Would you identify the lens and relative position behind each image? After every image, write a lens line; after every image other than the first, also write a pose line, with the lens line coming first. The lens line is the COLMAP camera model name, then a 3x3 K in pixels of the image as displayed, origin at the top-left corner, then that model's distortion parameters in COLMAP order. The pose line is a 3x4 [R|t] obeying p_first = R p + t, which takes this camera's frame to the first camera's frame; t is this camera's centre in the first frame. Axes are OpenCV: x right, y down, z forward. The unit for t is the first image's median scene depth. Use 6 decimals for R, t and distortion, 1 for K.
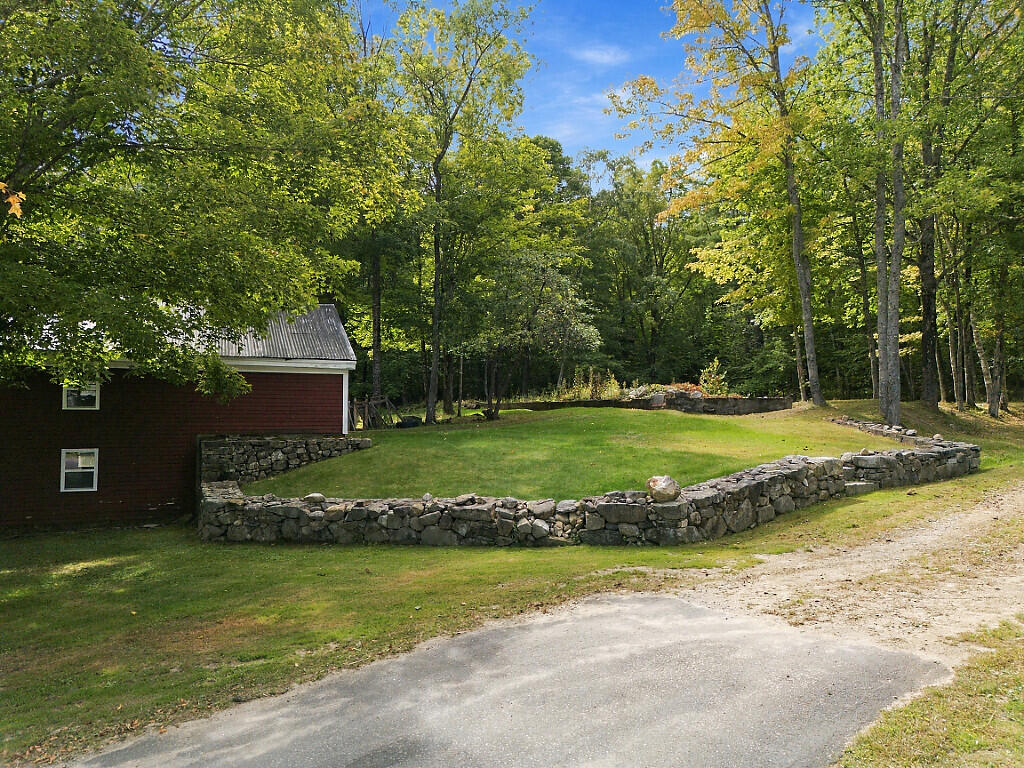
lens RADIAL K [[717.2, 0, 515.3], [0, 717.2, 389.4], [0, 0, 1]] dist [0.059166, -0.049549]
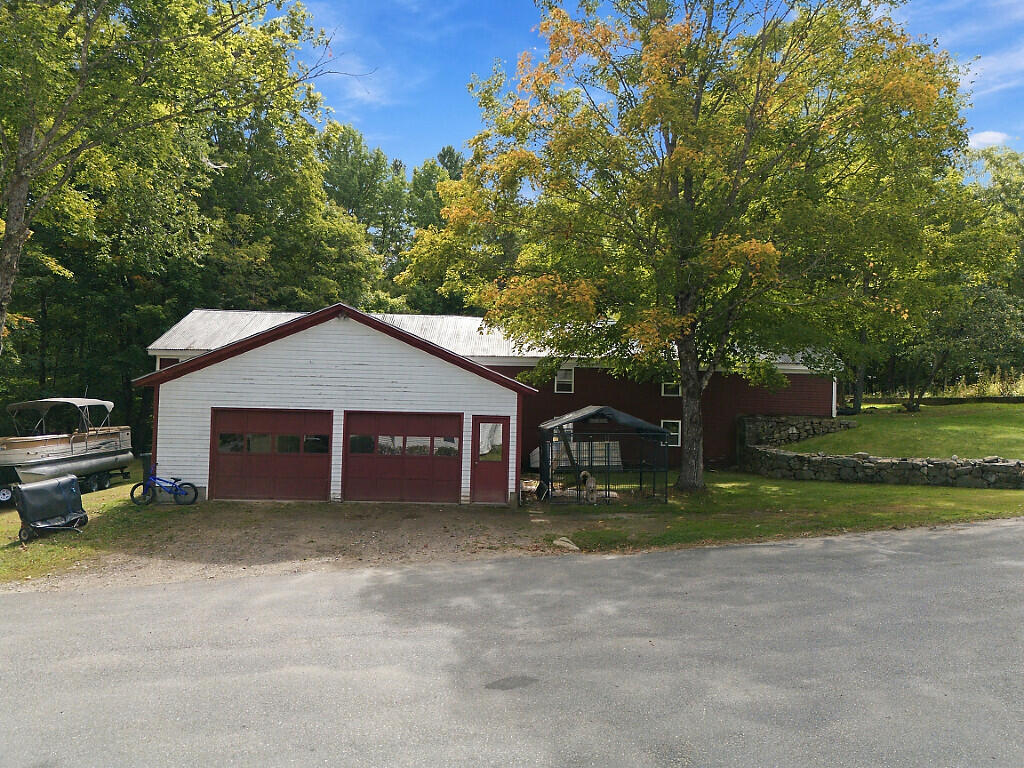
lens RADIAL K [[717.2, 0, 515.3], [0, 717.2, 389.4], [0, 0, 1]] dist [0.059166, -0.049549]
pose [[0.925639, 0.015566, -0.378088, -0.311300], [-0.011991, 0.999858, 0.011807, -0.001545], [0.378218, -0.006395, 0.925694, -0.605654]]
